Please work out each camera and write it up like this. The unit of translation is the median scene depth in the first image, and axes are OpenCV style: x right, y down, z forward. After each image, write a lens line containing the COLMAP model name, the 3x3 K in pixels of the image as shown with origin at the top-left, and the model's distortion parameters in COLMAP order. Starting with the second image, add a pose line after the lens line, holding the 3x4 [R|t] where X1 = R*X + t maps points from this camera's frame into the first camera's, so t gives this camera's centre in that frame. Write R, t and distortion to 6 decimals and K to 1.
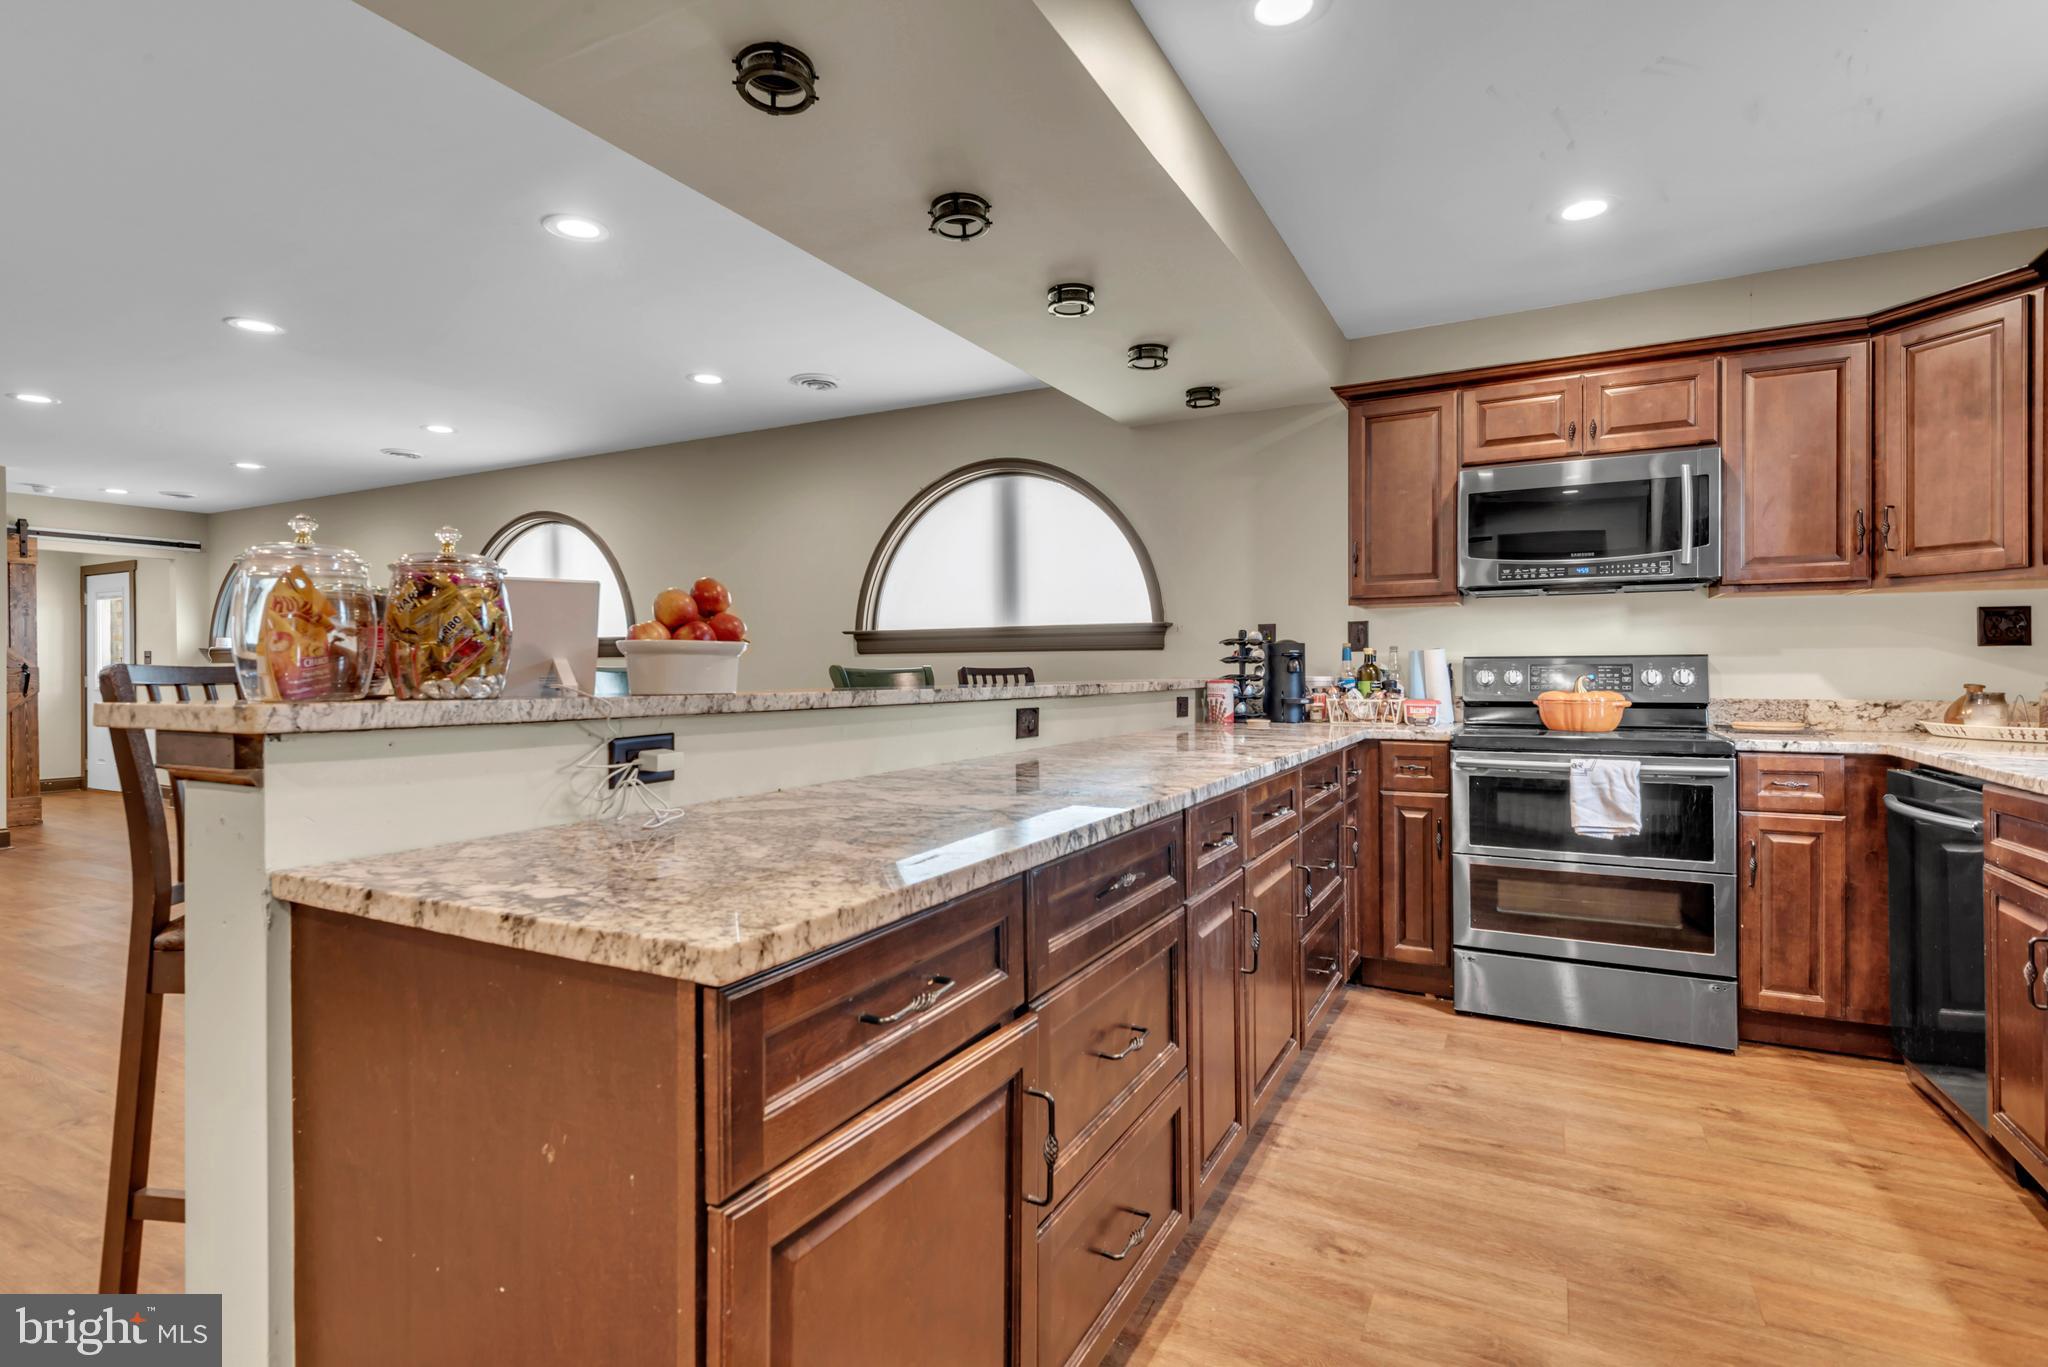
lens RADIAL K [[928.8, 0, 1027.8], [0, 928.8, 673.9], [0, 0, 1]] dist [0.023638, -0.012149]
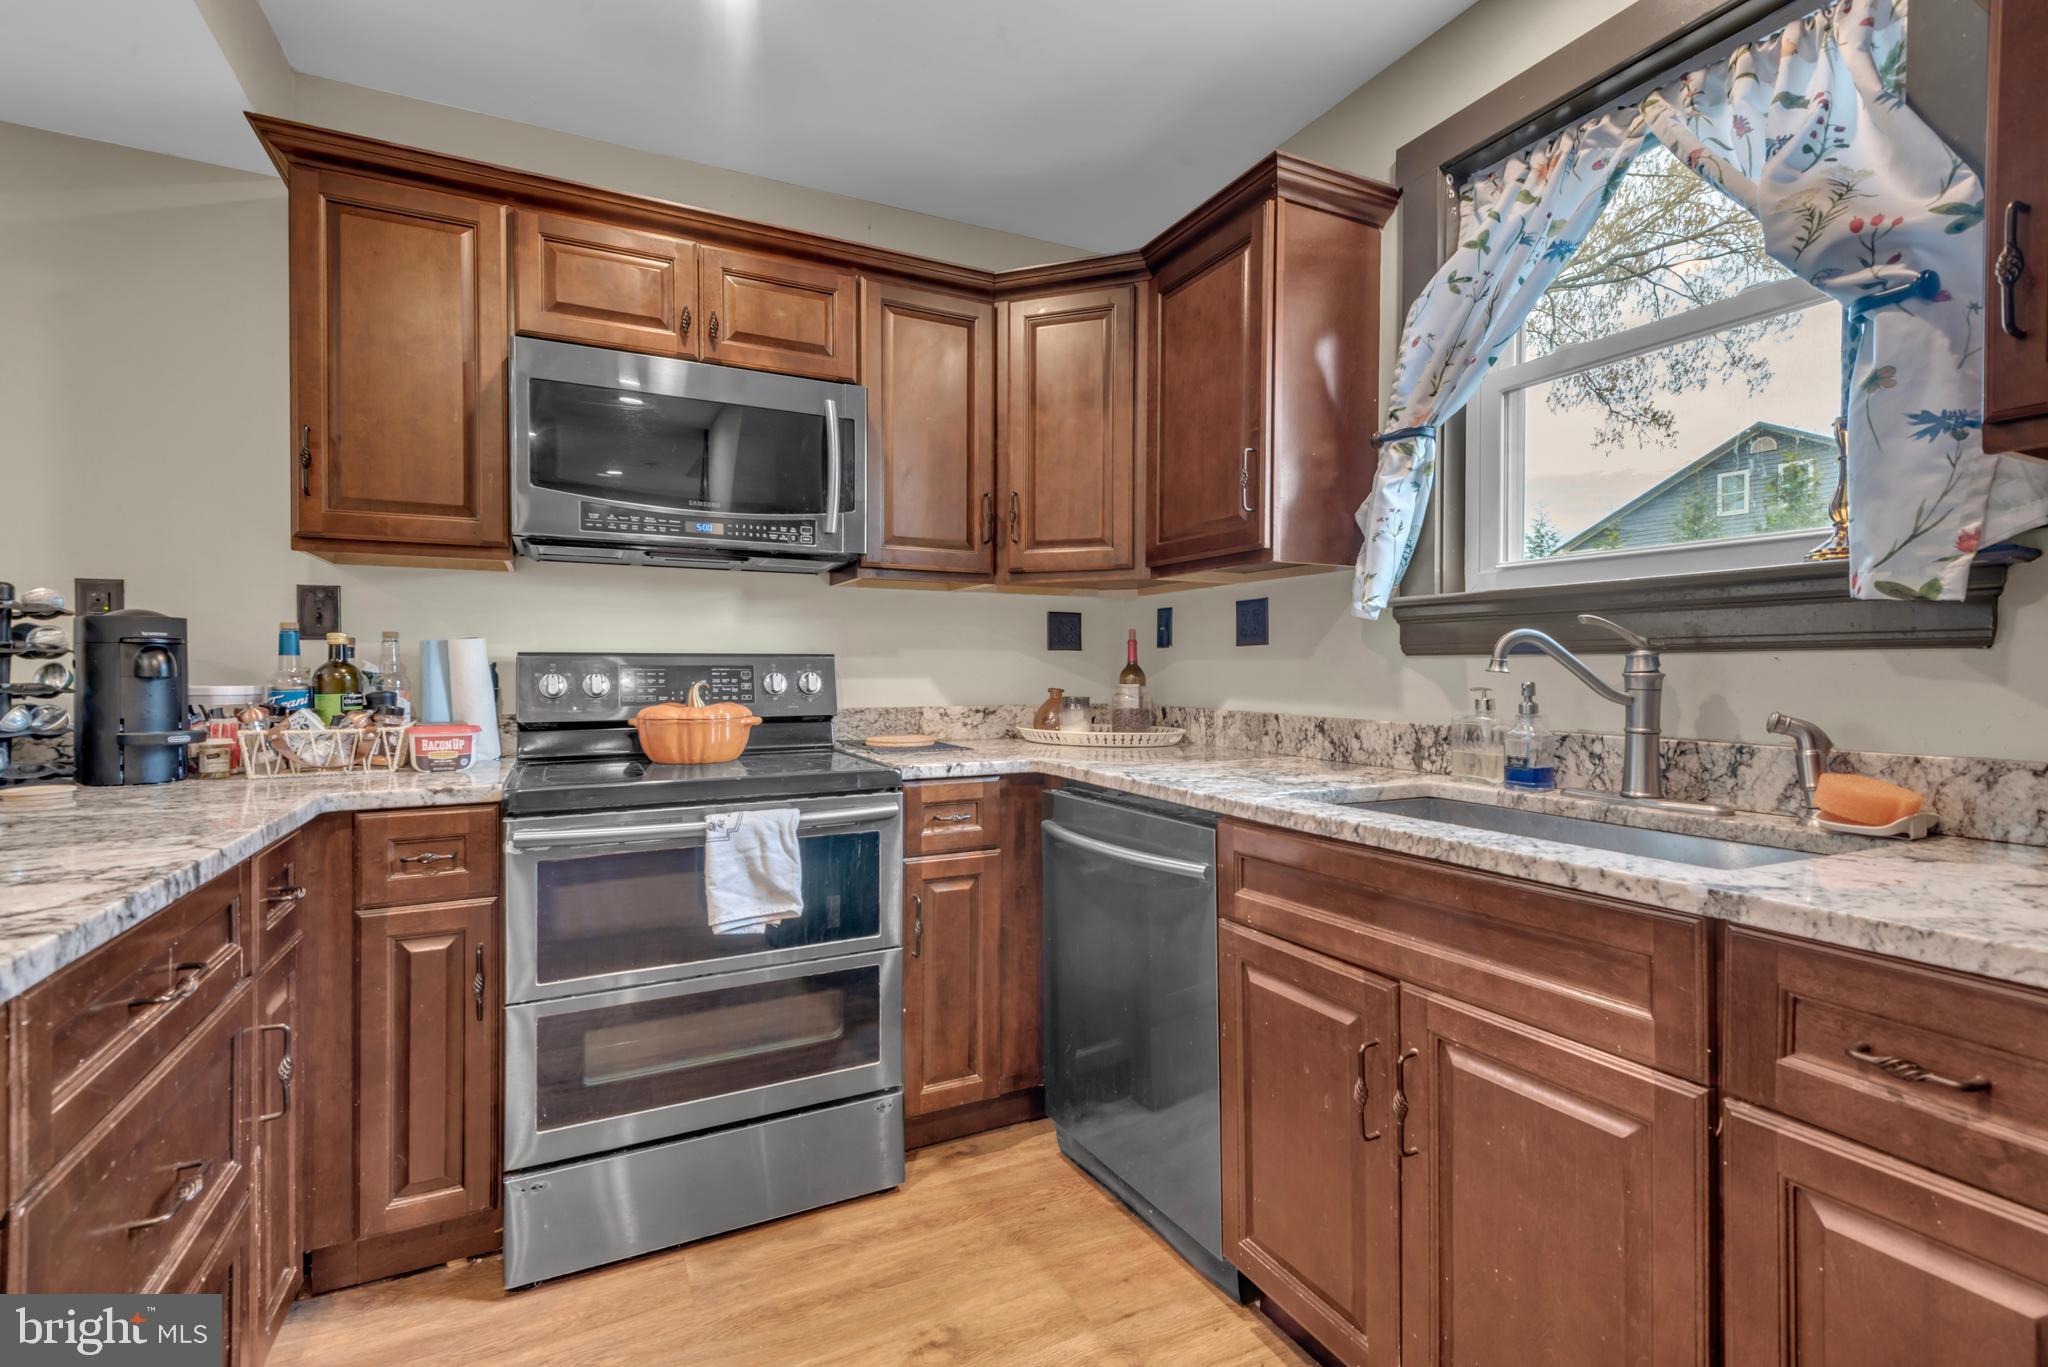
lens RADIAL K [[924.4, 0, 1035.8], [0, 924.4, 667.8], [0, 0, 1]] dist [0.040771, -0.026096]
pose [[0.565632, 0.003907, 0.824648, 0.173692], [0.001775, 0.999981, -0.005955, -0.004253], [-0.824656, 0.004832, 0.565615, 0.423738]]
